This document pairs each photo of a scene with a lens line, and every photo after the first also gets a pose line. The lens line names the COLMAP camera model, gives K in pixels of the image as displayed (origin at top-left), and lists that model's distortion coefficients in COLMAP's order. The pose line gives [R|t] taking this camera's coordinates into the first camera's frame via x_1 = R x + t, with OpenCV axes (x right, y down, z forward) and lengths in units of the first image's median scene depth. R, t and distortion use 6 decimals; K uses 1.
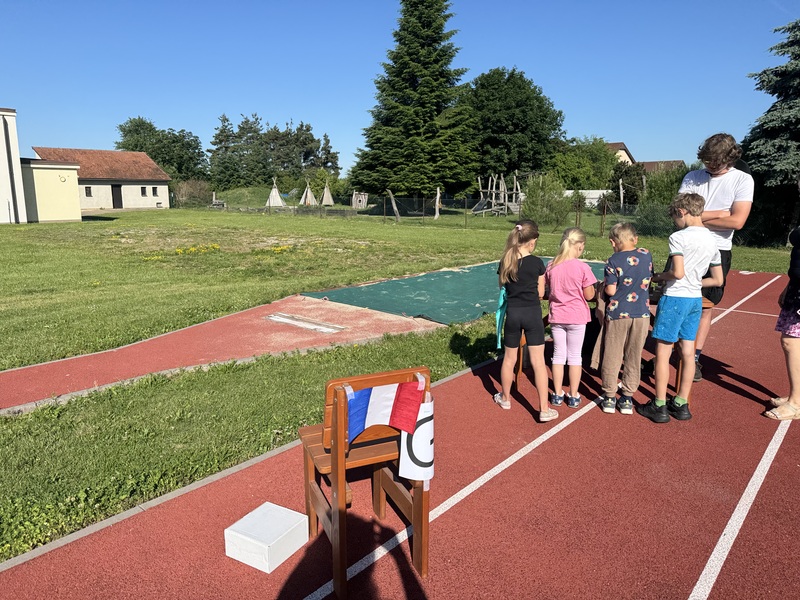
lens RADIAL K [[561.8, 0, 400.0], [0, 561.8, 301.1], [0, 0, 1]] dist [0.004634, -0.014745]
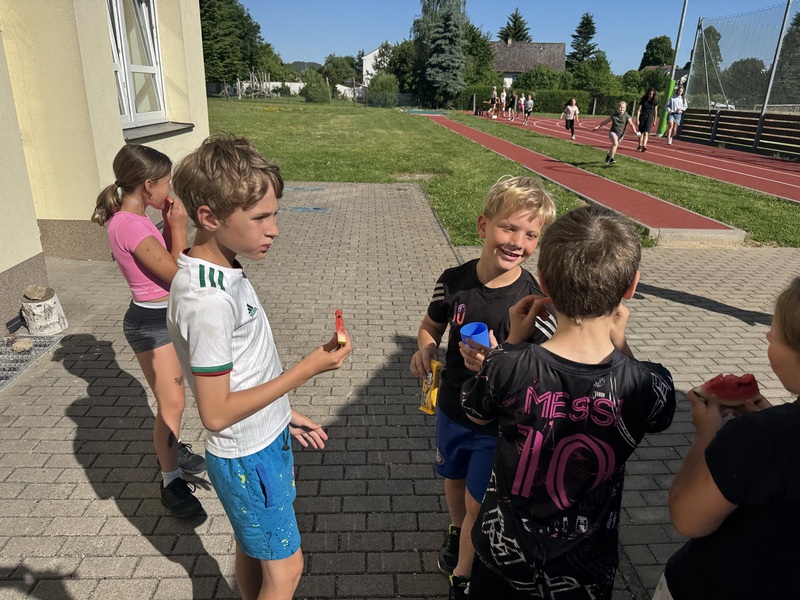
lens RADIAL K [[561.8, 0, 399.9], [0, 561.8, 303.0], [0, 0, 1]] dist [0.004634, -0.014745]
pose [[0.714907, -0.220950, 0.663392, -0.642956], [0.094054, 0.970526, 0.221886, 0.083714], [-0.692865, -0.096234, 0.714617, -0.409412]]
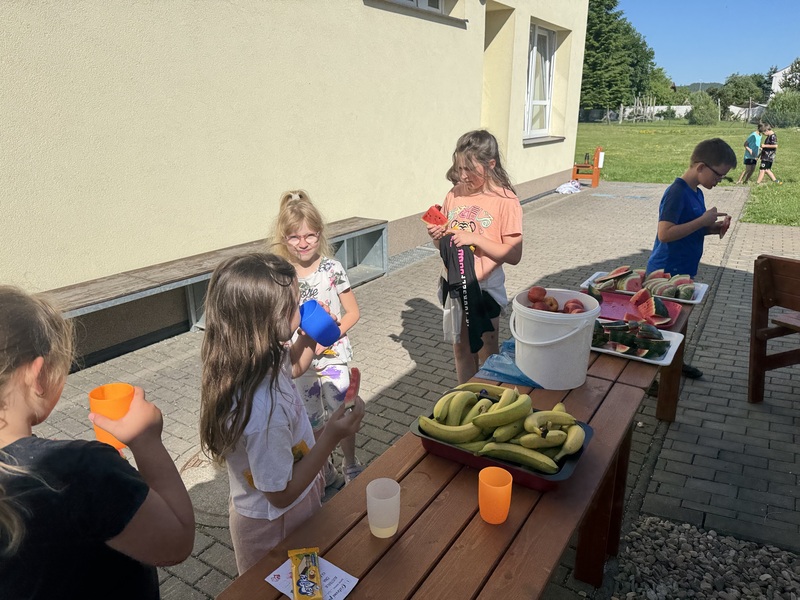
lens RADIAL K [[561.8, 0, 399.7], [0, 561.8, 298.1], [0, 0, 1]] dist [0.004634, -0.014745]
pose [[0.989230, -0.048105, 0.138239, -0.676640], [0.029431, 0.990533, 0.134084, 0.099411], [-0.143380, -0.128571, 0.981281, -0.489969]]
